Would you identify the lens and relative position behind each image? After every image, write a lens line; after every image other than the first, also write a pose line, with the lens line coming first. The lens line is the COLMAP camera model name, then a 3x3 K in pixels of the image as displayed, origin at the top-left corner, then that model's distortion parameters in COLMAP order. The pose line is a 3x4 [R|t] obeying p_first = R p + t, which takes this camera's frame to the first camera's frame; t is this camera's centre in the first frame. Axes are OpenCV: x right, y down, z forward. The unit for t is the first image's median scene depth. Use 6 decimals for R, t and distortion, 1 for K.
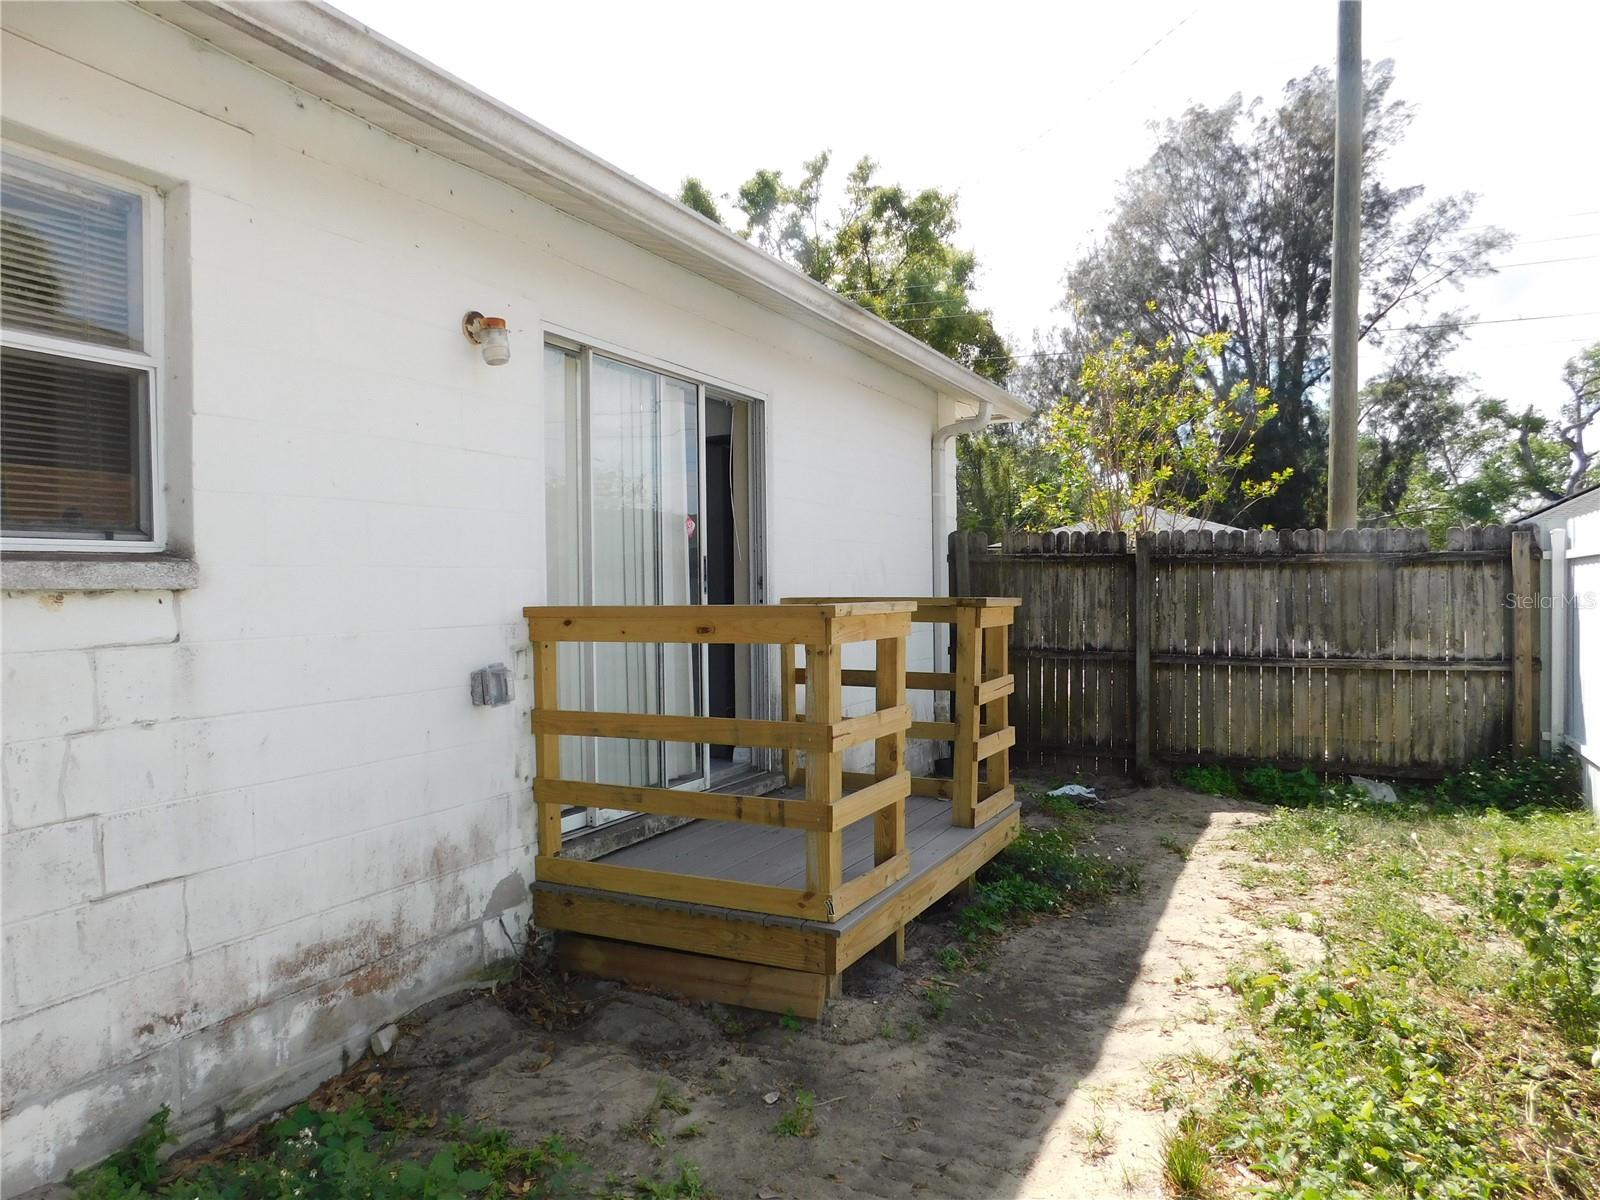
lens RADIAL K [[1066.3, 0, 799.9], [0, 1066.3, 588.5], [0, 0, 1]] dist [-0.063262, 0.052068]
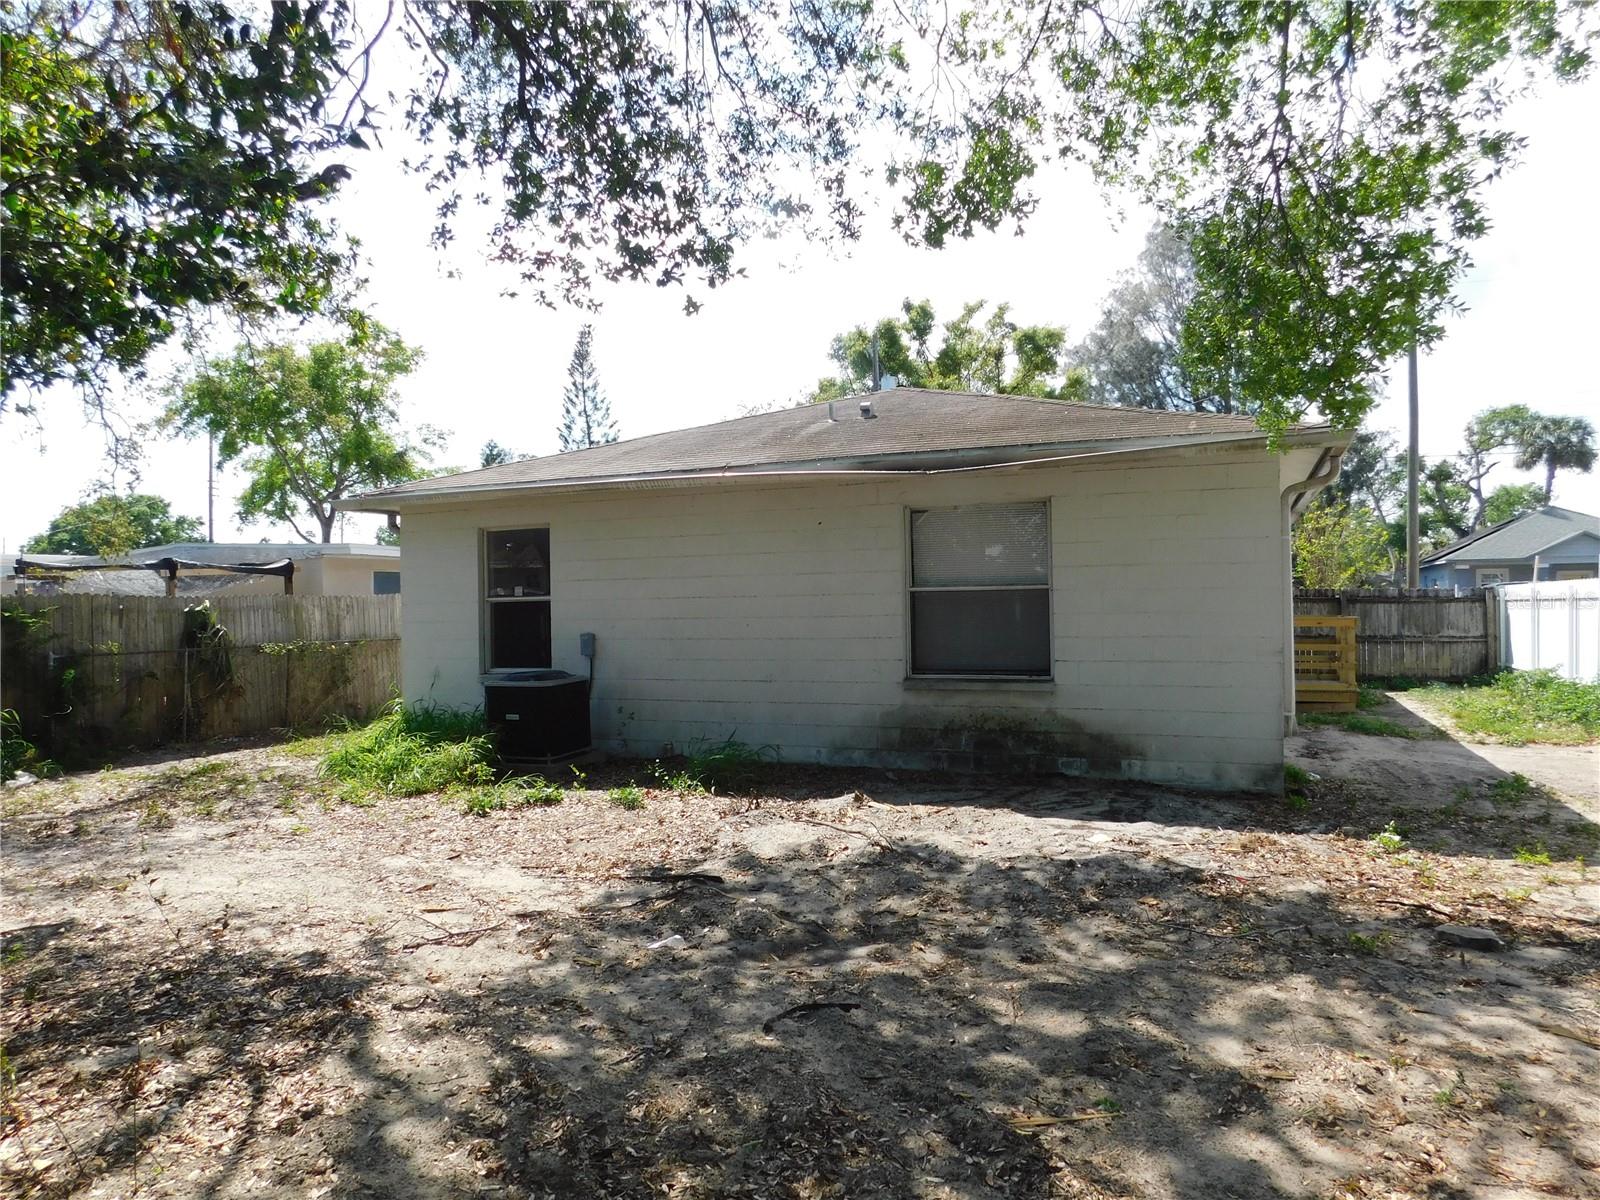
lens RADIAL K [[1066.3, 0, 799.9], [0, 1066.3, 588.5], [0, 0, 1]] dist [-0.063262, 0.052068]
pose [[0.997422, -0.001208, 0.071749, -0.298109], [0.002435, 0.999852, -0.017009, -0.003602], [-0.071718, 0.017140, 0.997278, -0.365969]]
